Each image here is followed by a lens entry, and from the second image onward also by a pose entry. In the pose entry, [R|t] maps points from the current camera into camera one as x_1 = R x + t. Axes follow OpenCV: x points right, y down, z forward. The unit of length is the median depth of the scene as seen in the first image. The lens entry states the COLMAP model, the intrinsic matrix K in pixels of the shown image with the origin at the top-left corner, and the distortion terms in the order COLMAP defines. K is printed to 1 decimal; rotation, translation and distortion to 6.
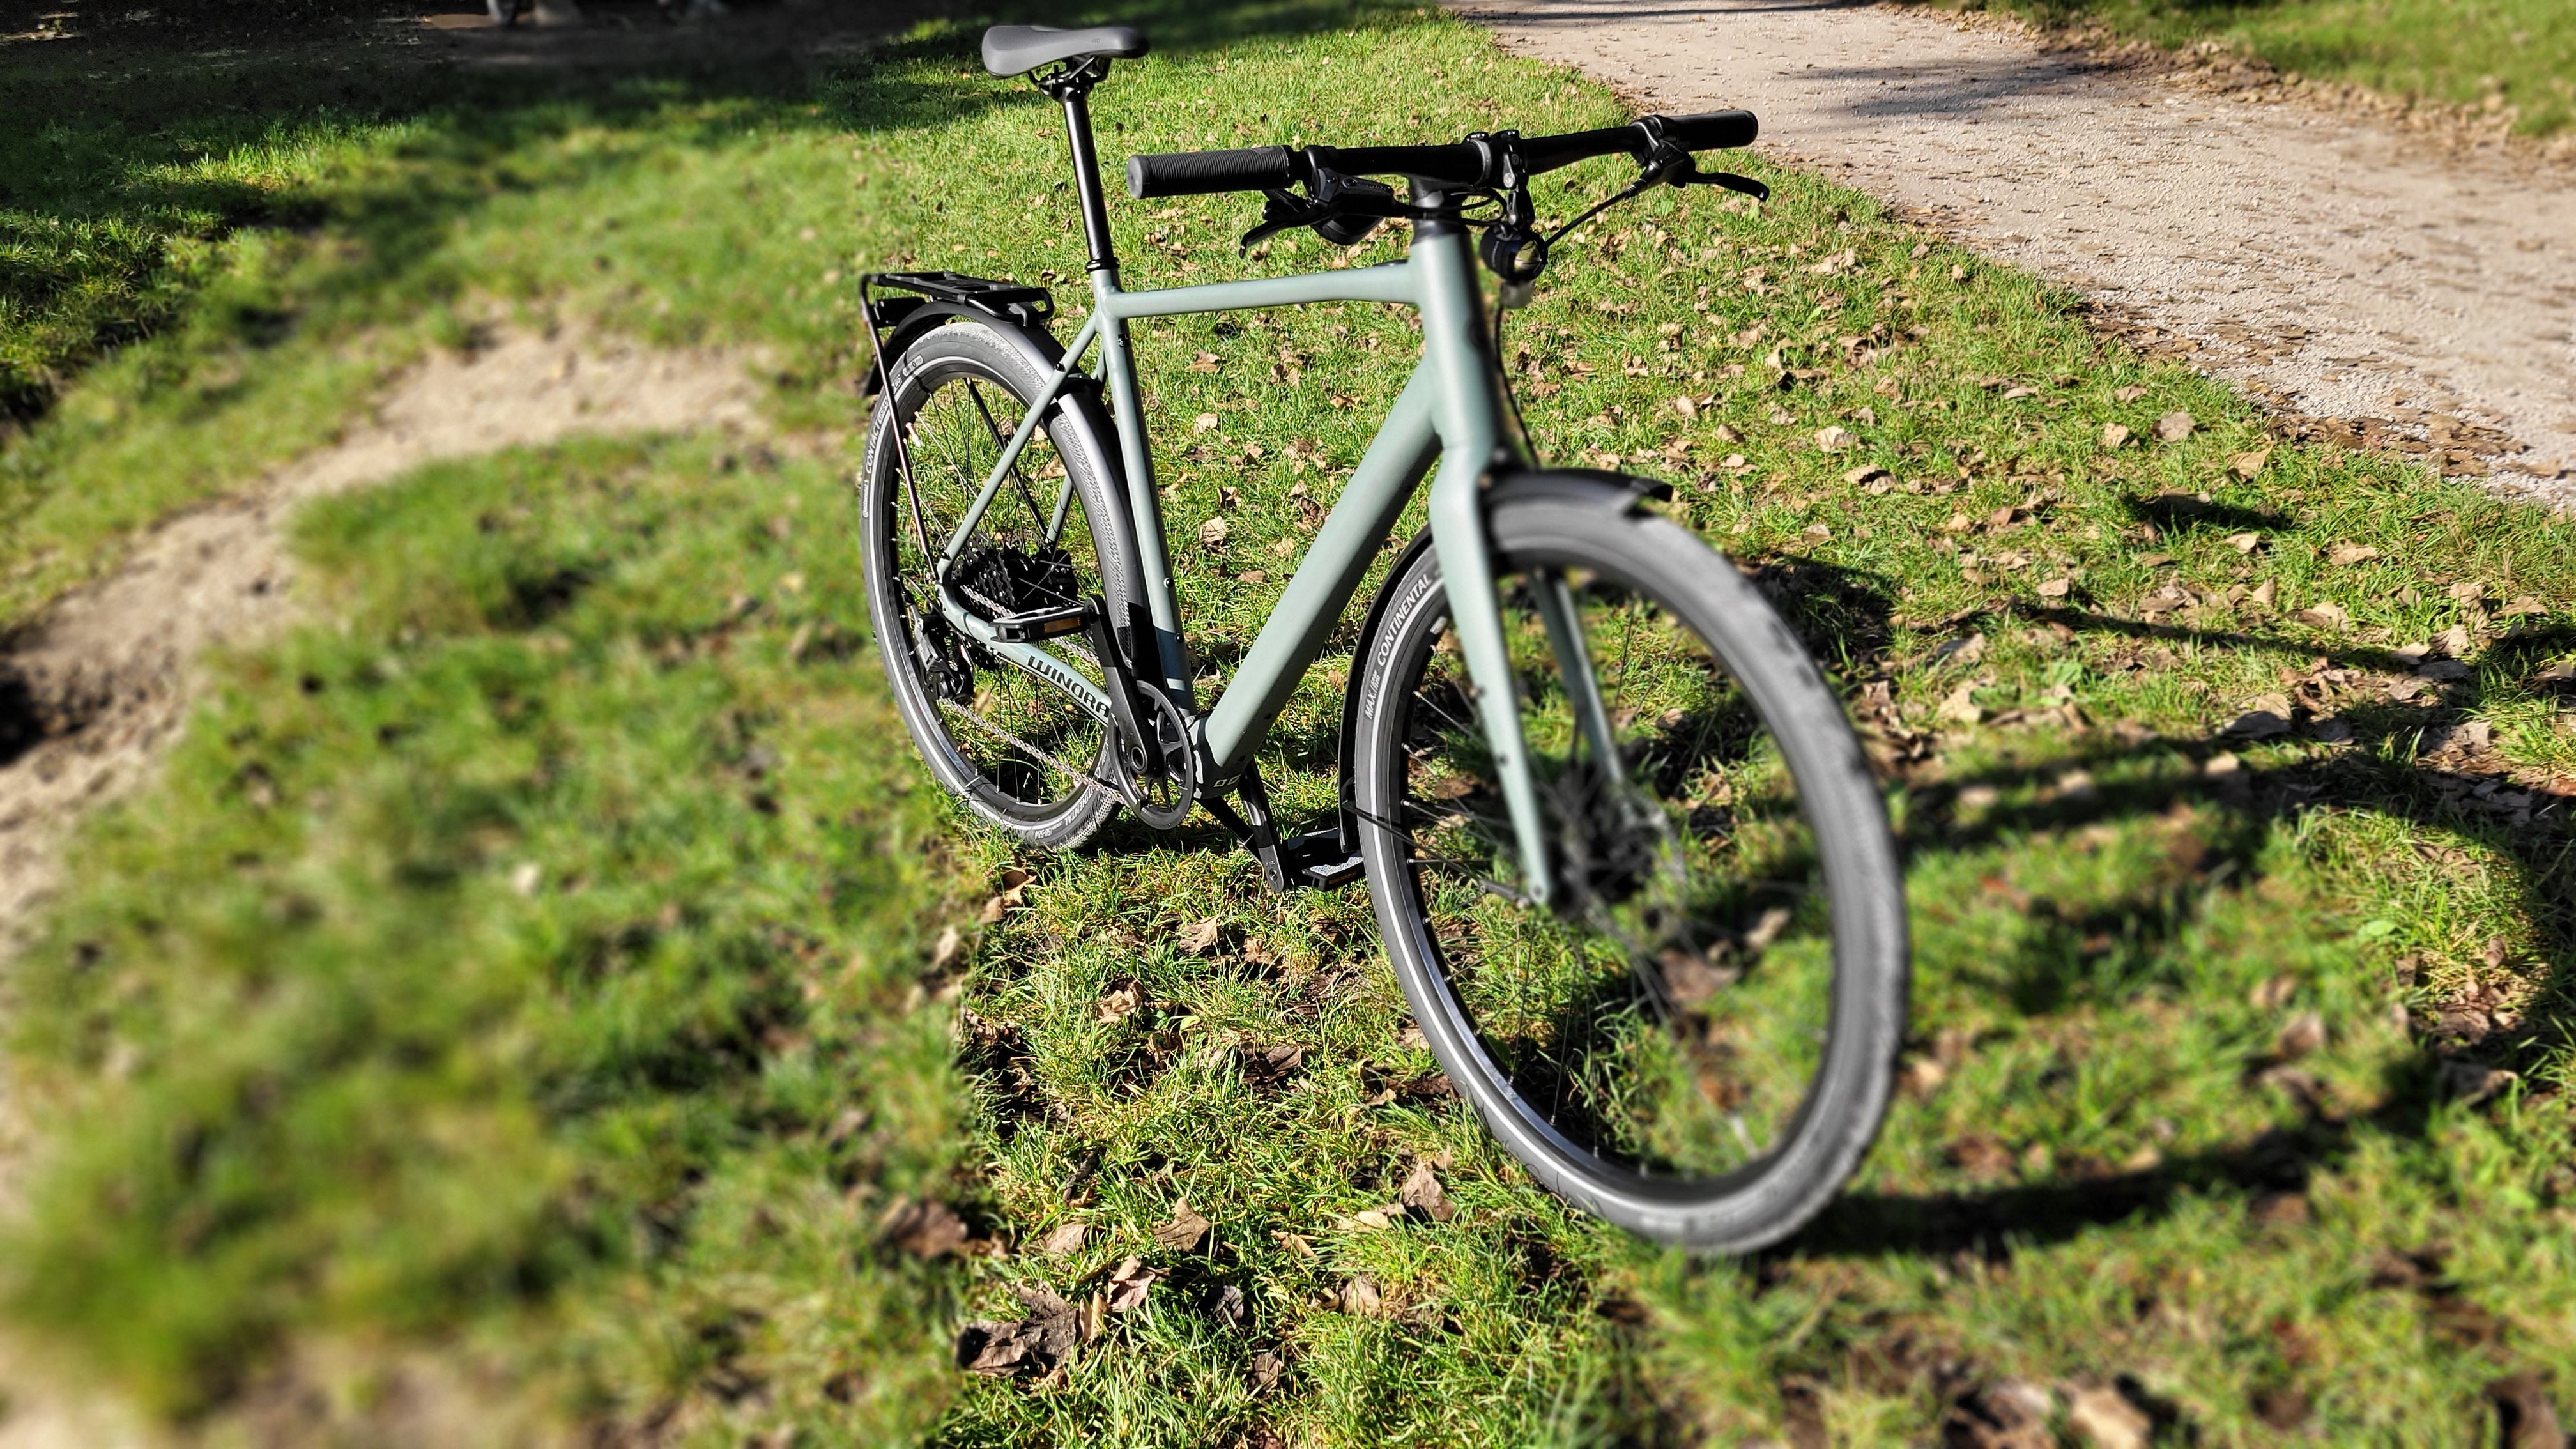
lens RADIAL K [[2018.6, 0, 1242.8], [0, 2018.6, 725.3], [0, 0, 1]] dist [-0.000302, -0.004828]
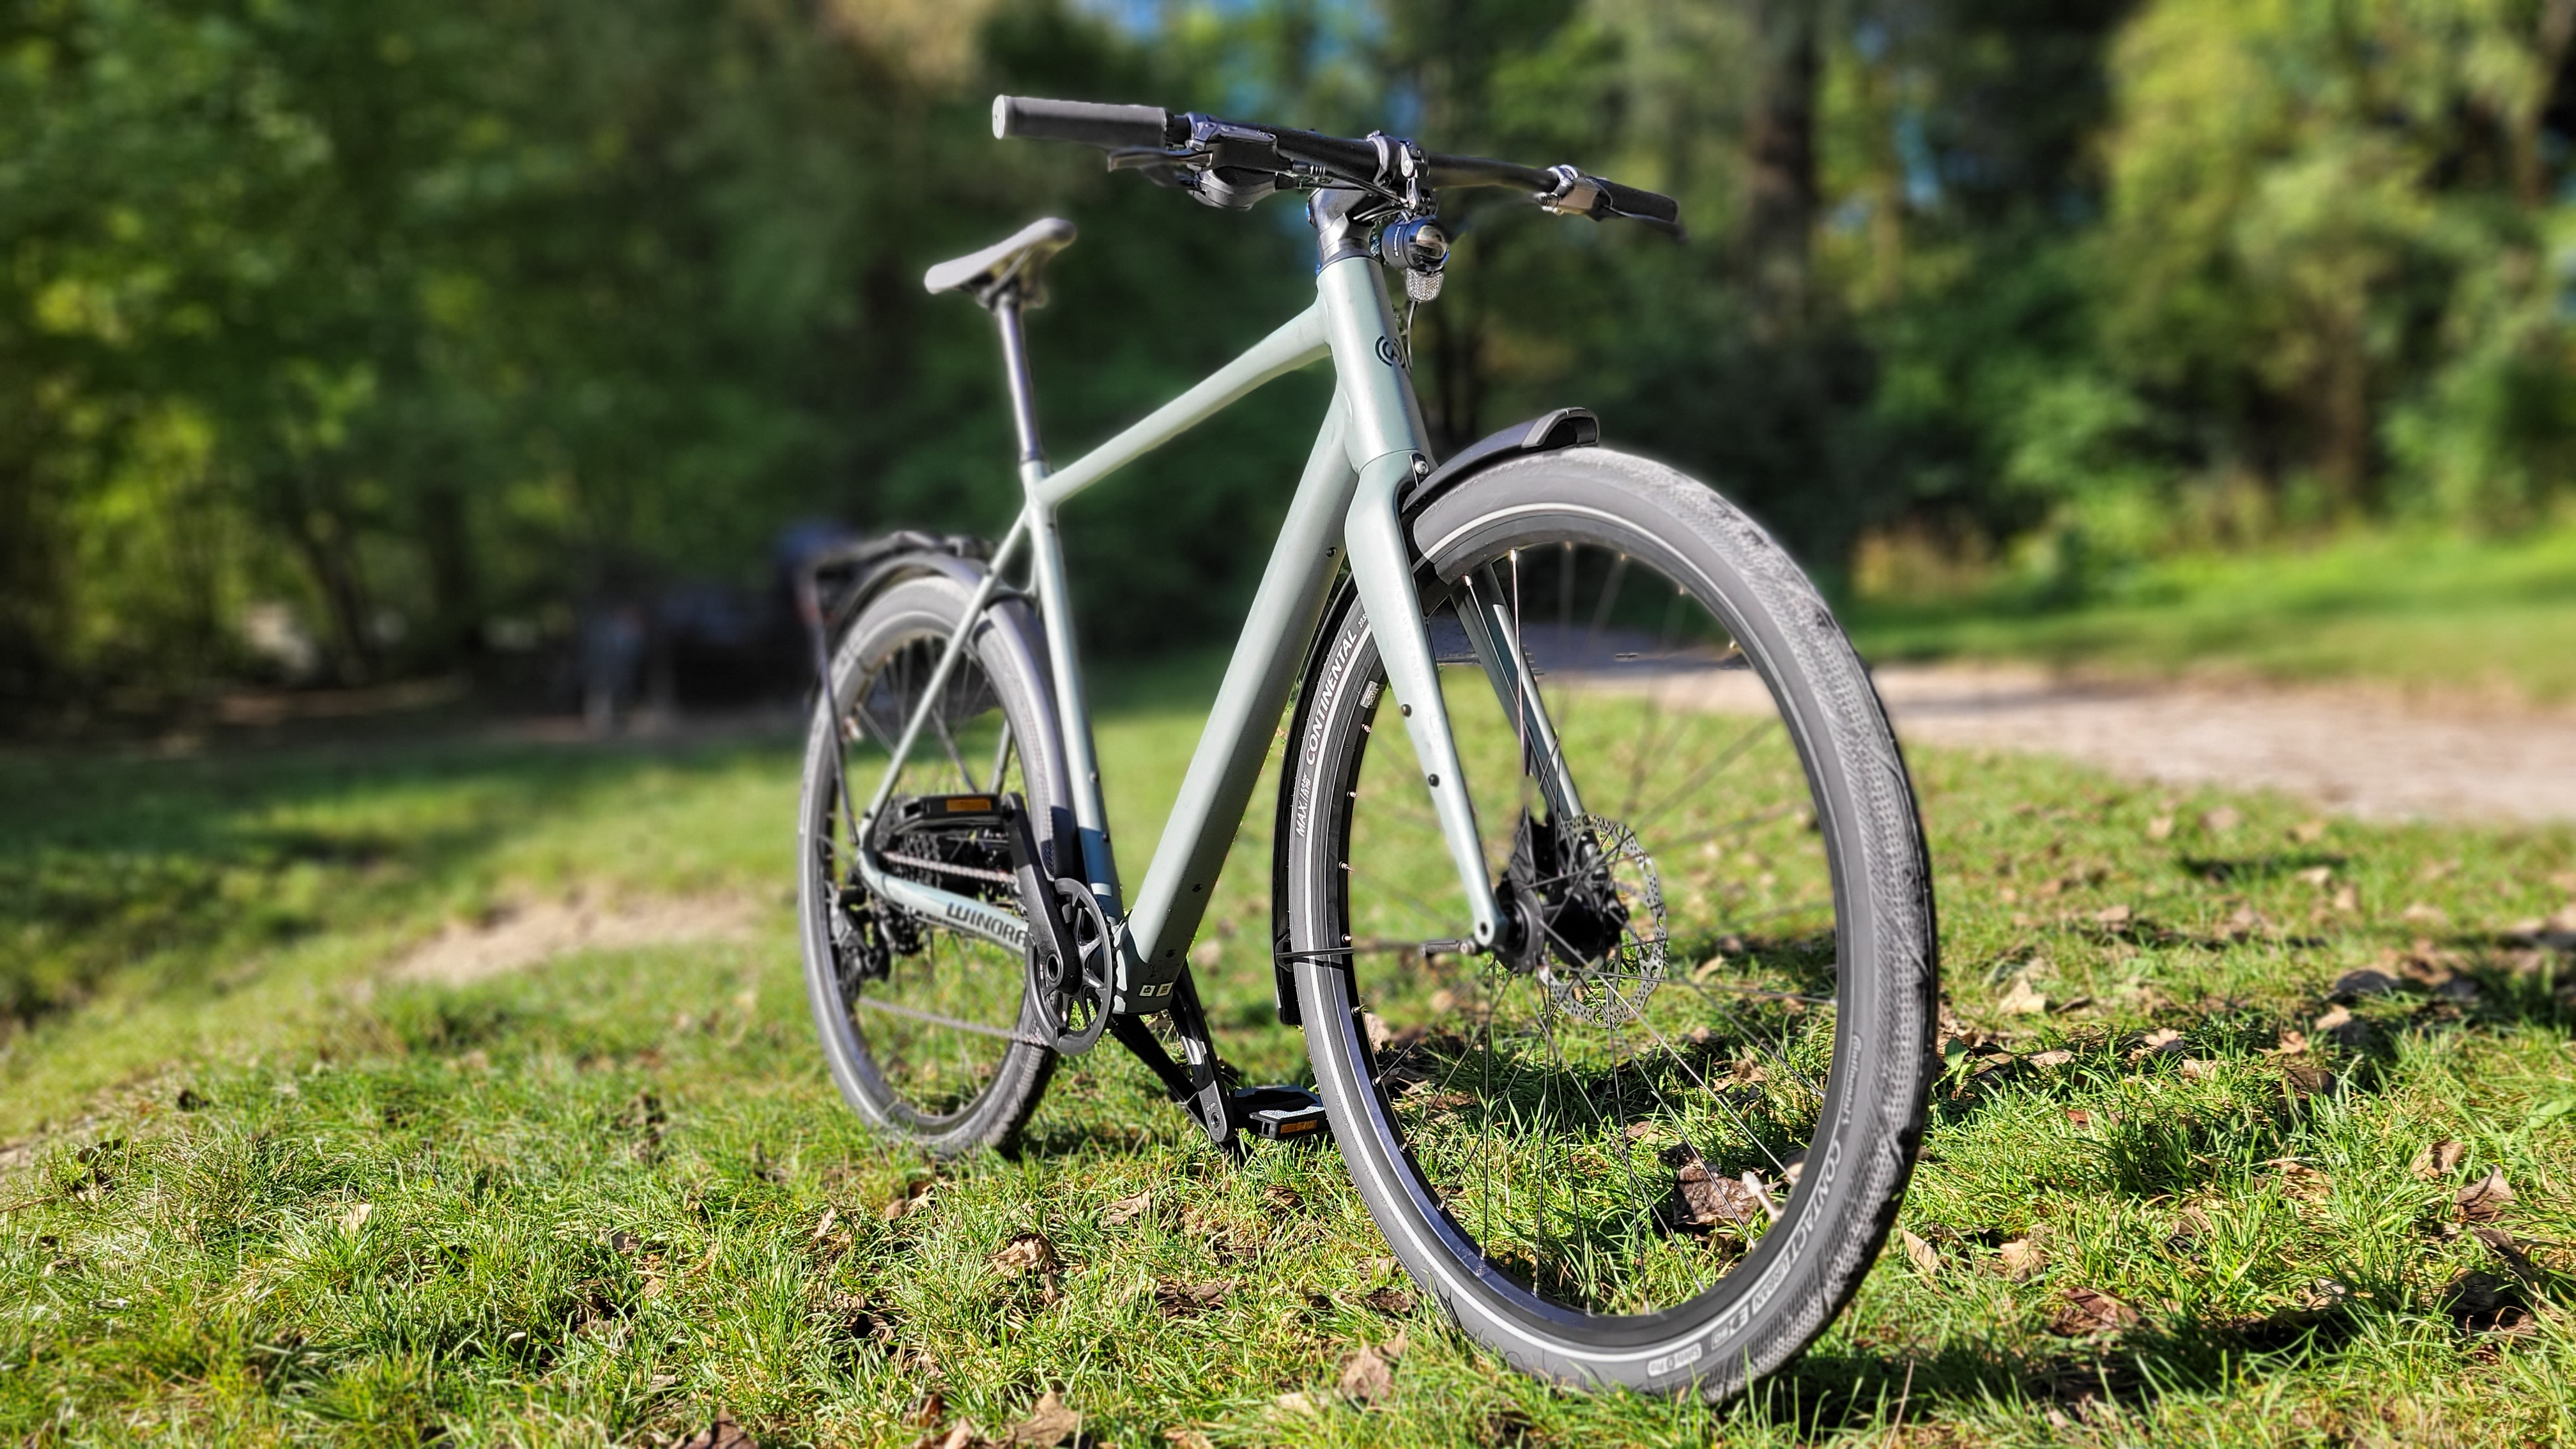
lens RADIAL K [[1987.1, 0, 1301.8], [0, 1987.1, 667.1], [0, 0, 1]] dist [0.007875, -0.010691]
pose [[0.999750, -0.019617, -0.010729, 0.062871], [0.013686, 0.916343, -0.400161, 0.229499], [0.017681, 0.399914, 0.916382, 0.167071]]
